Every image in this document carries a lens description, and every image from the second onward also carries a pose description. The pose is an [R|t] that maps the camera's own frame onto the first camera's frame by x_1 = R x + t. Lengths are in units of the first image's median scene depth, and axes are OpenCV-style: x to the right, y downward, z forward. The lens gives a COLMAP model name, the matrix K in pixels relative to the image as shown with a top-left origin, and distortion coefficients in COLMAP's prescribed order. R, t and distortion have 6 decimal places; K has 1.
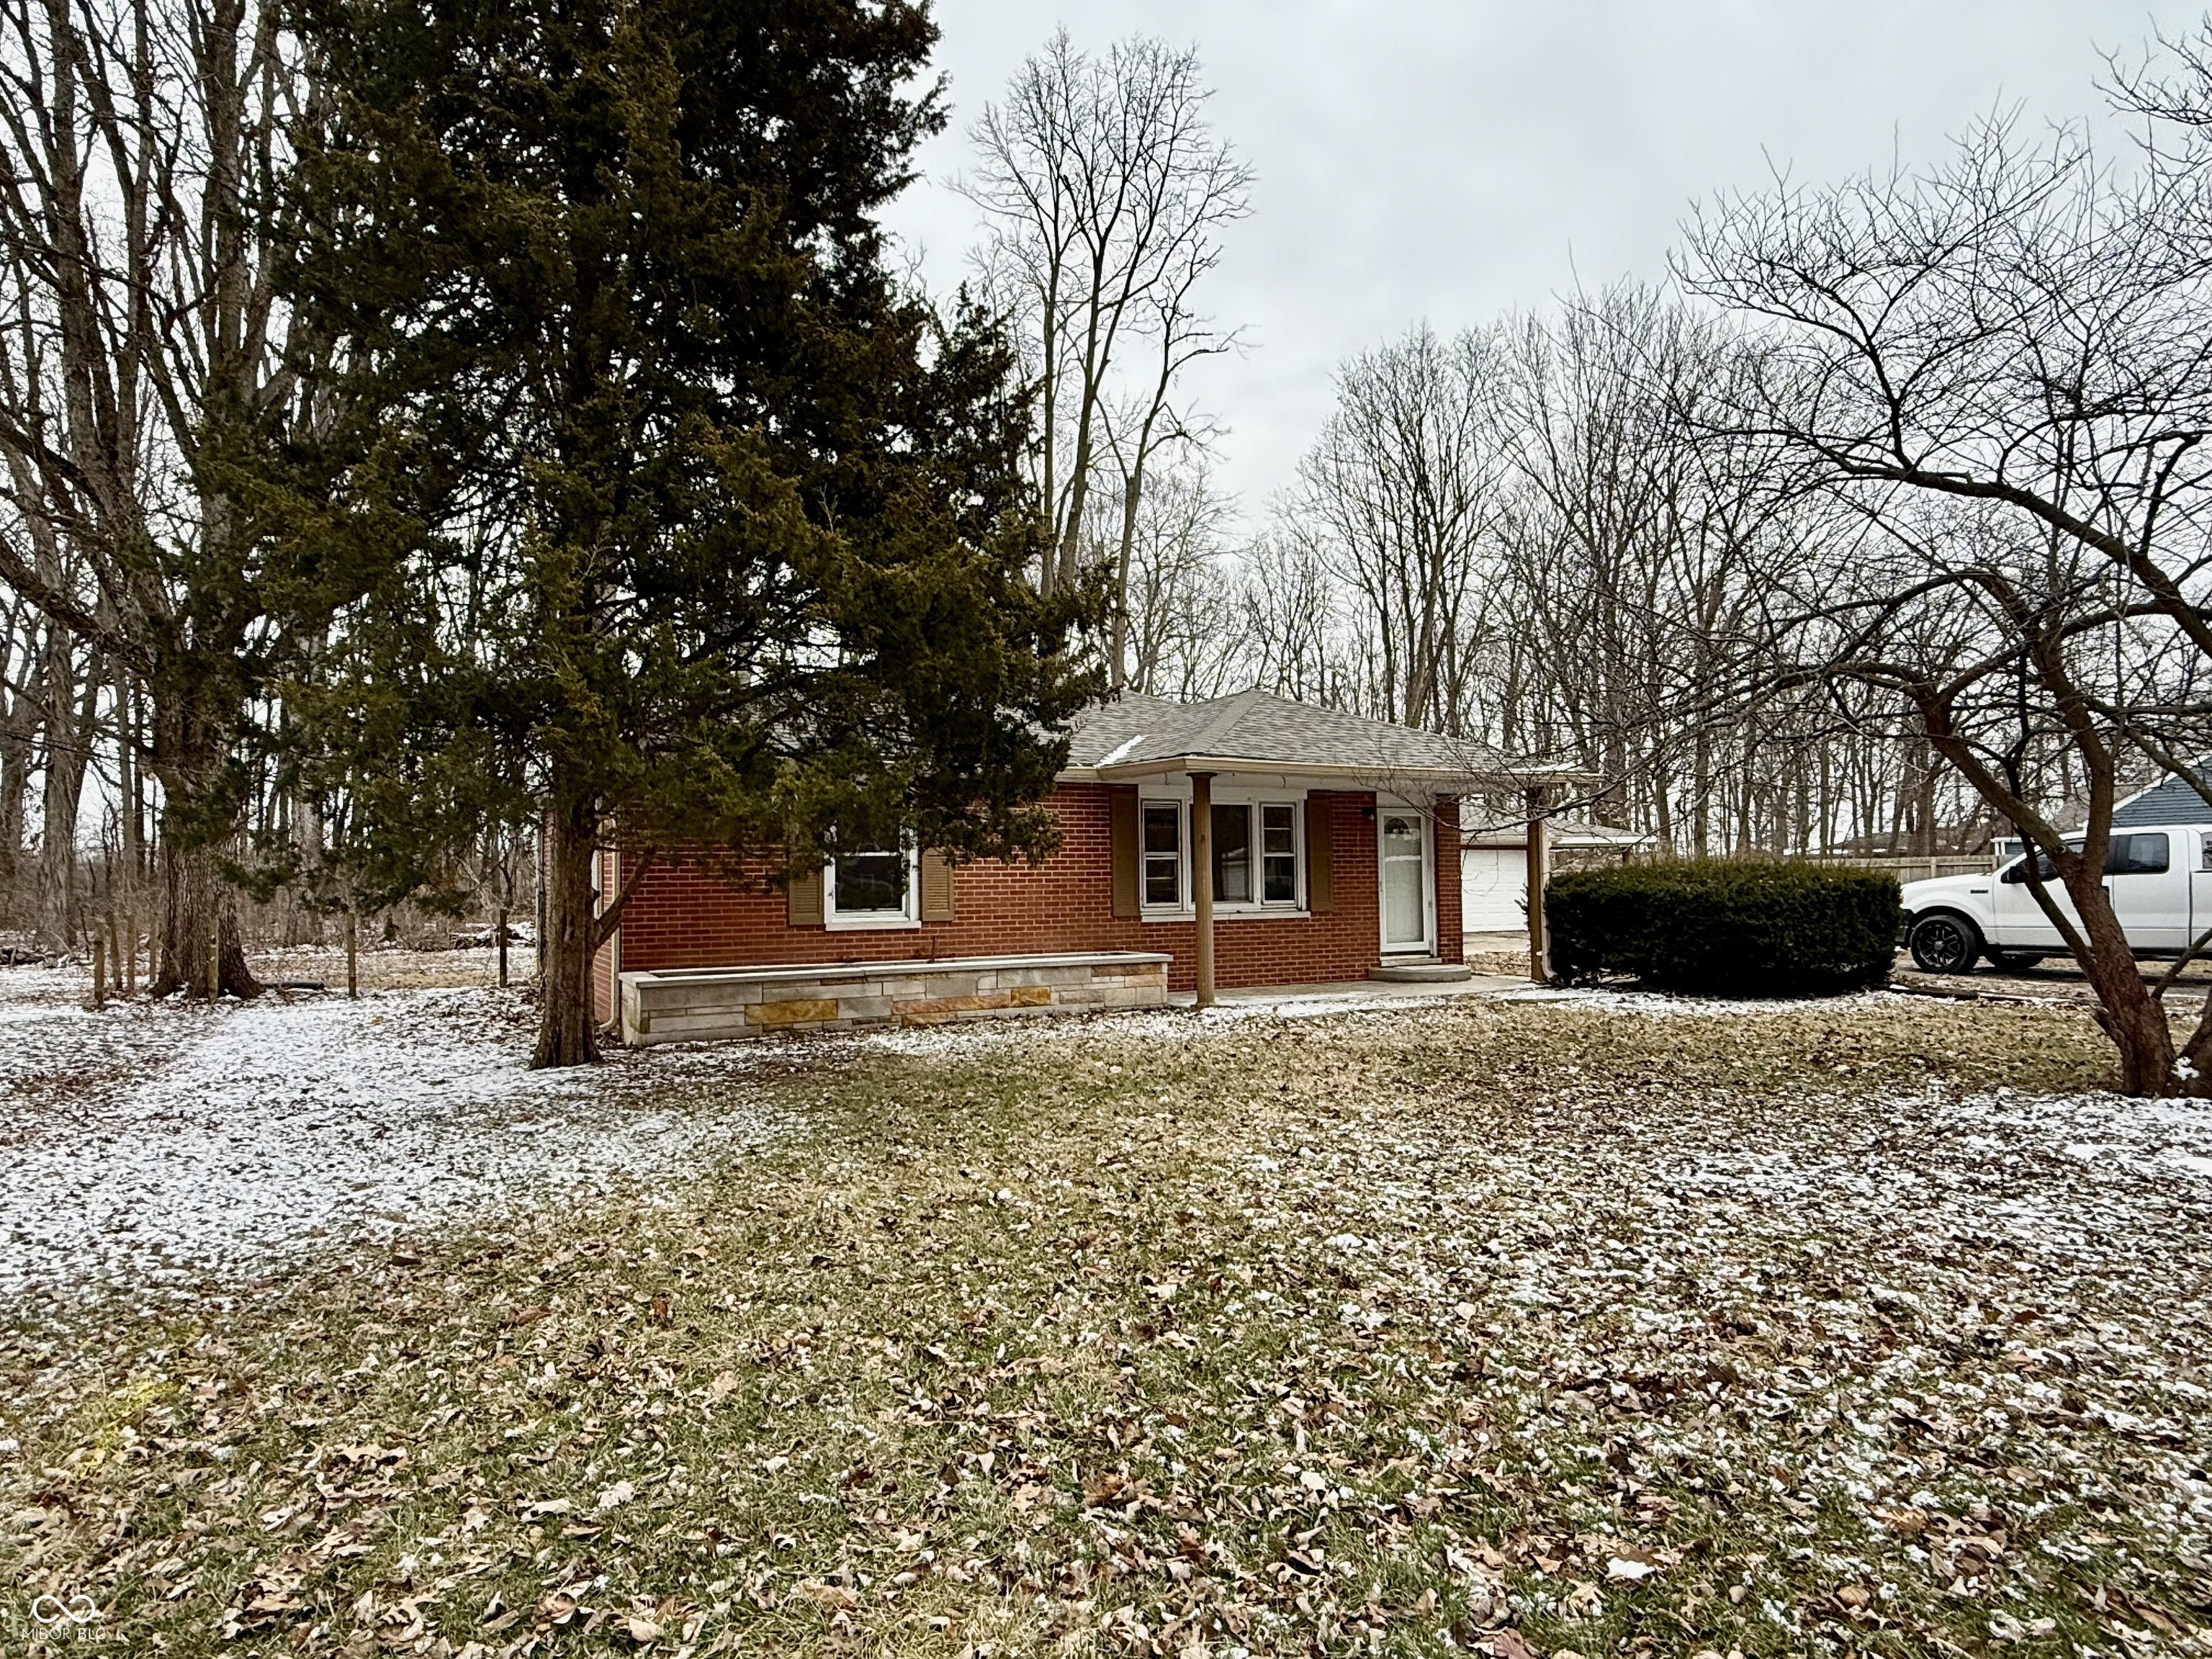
lens RADIAL K [[1293.3, 0, 1106.0], [0, 1293.3, 829.5], [0, 0, 1]] dist [-0.003703, -0.000852]
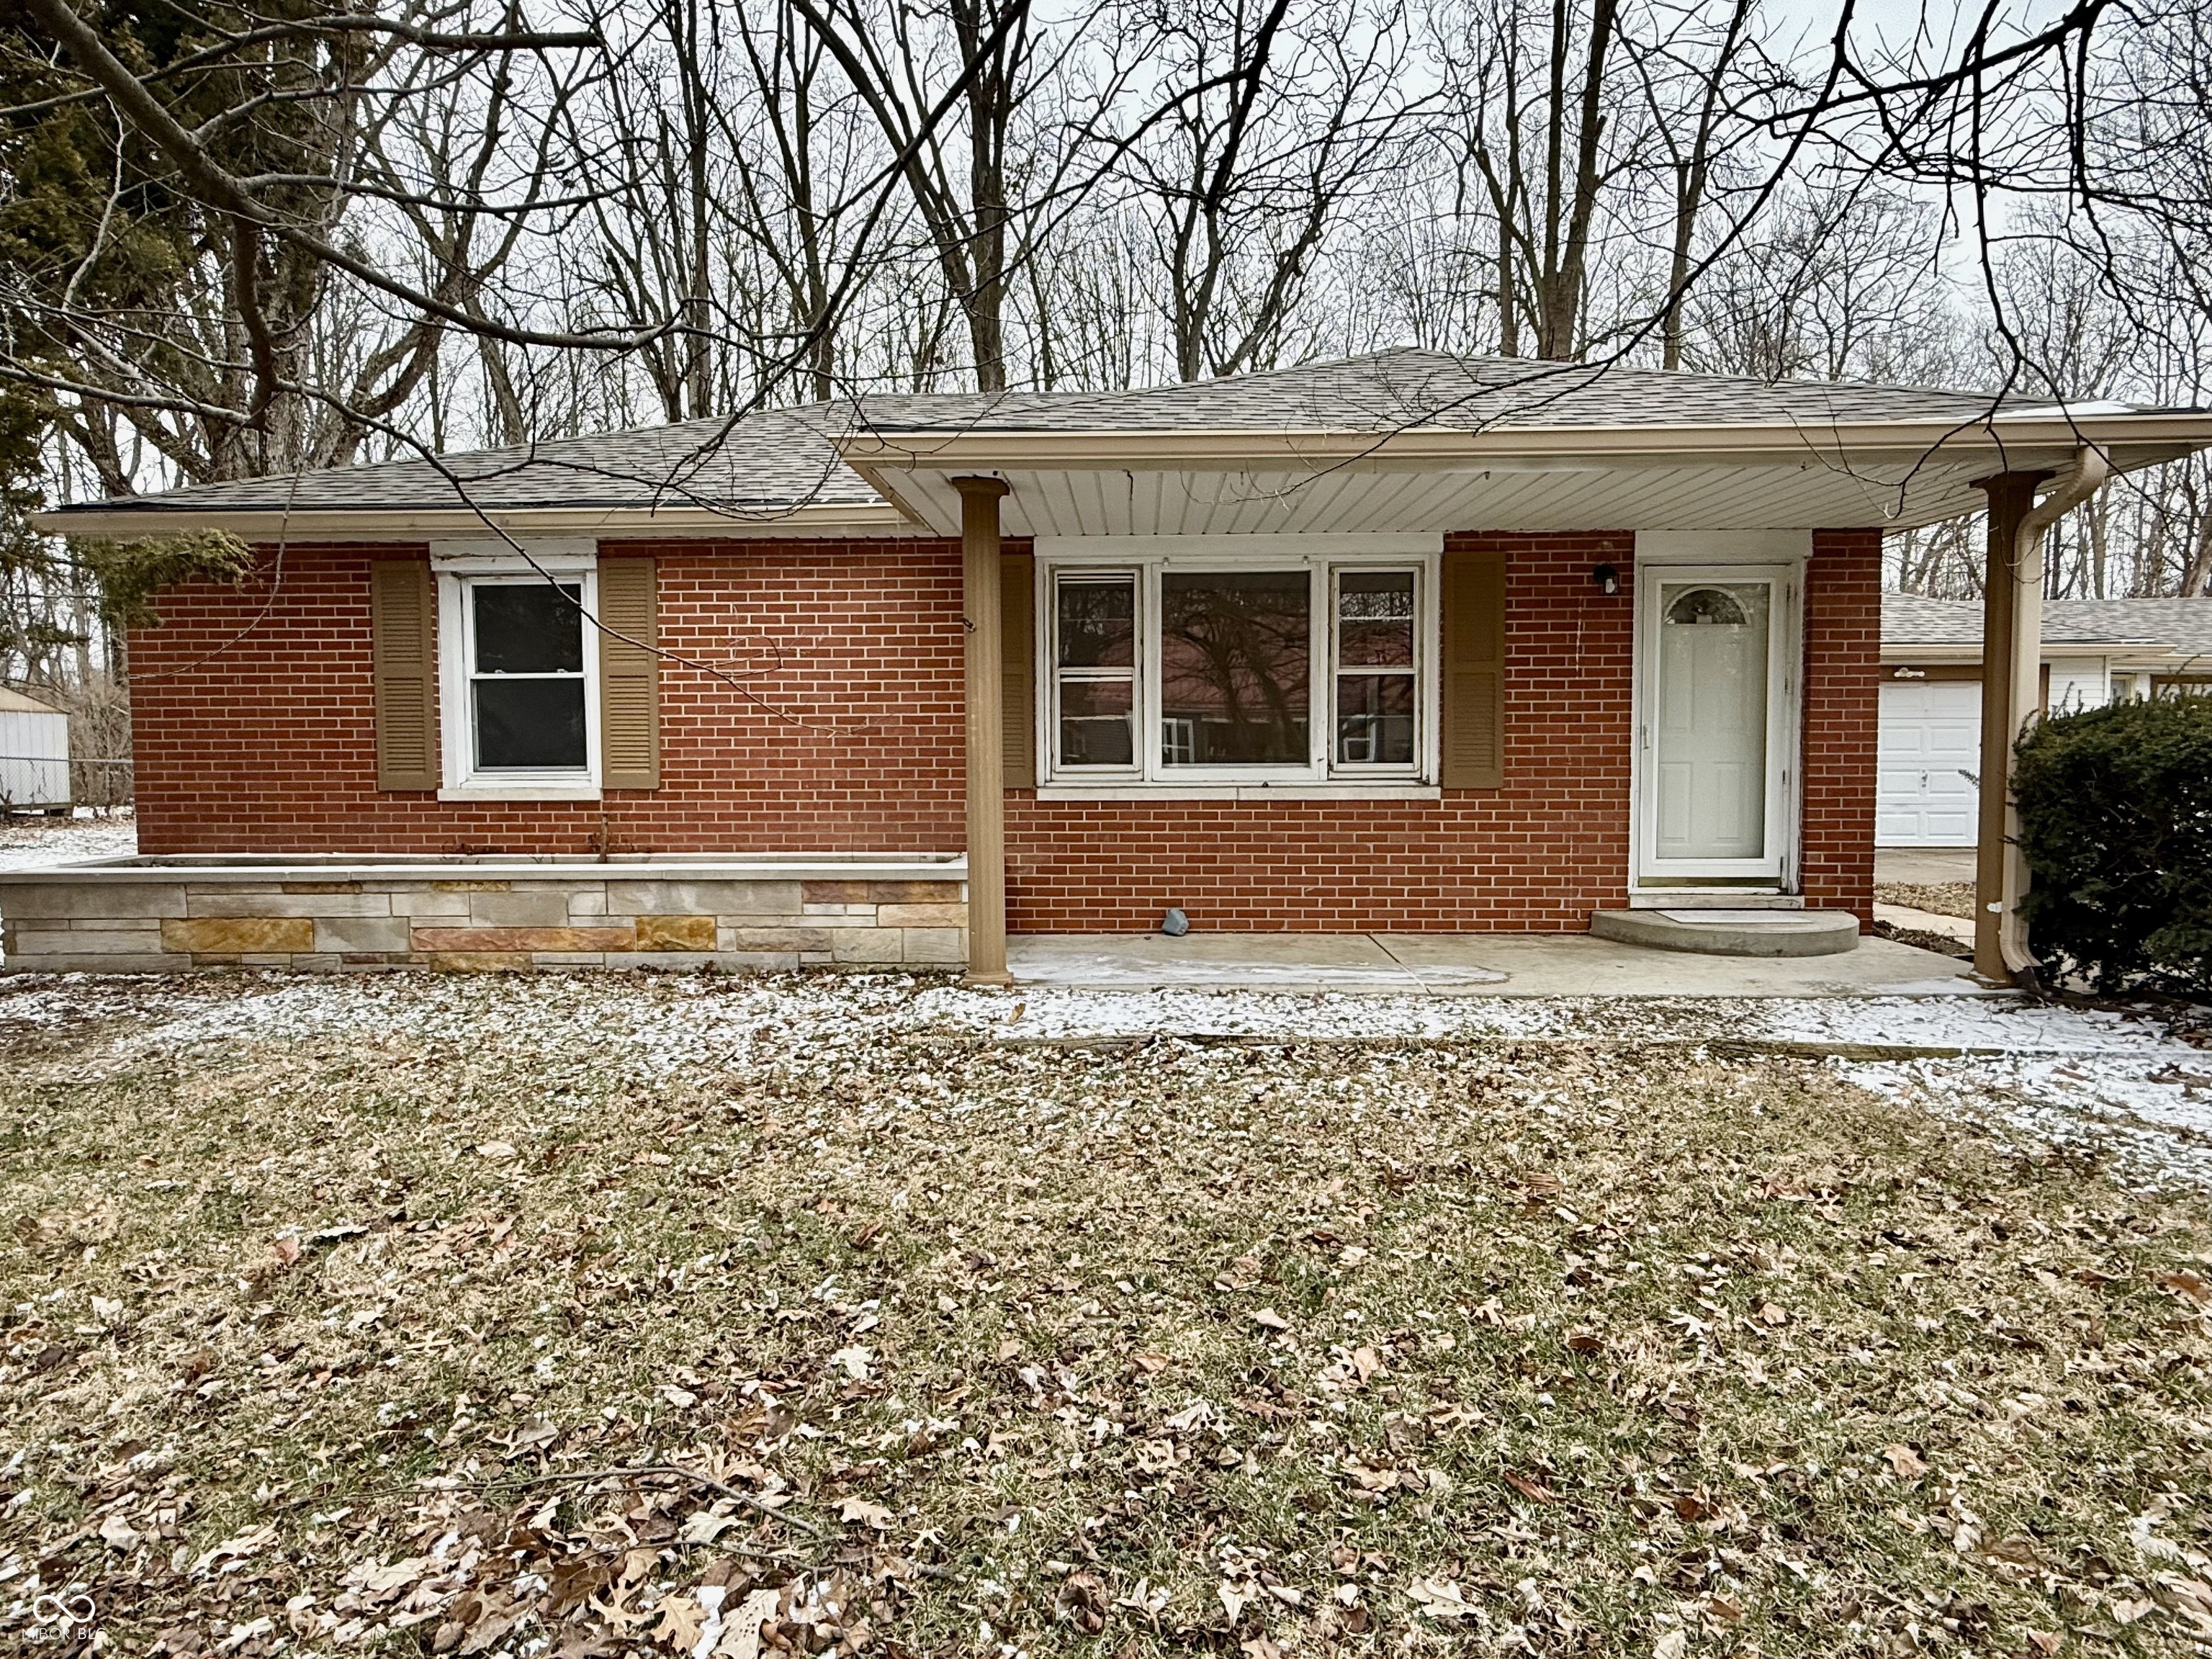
lens RADIAL K [[1293.3, 0, 1106.0], [0, 1293.3, 829.5], [0, 0, 1]] dist [-0.003703, -0.000852]
pose [[0.856512, 0.038143, -0.514717, 0.304254], [0.015057, 0.994994, 0.098790, 0.029828], [0.515908, -0.092365, 0.851650, 0.528019]]
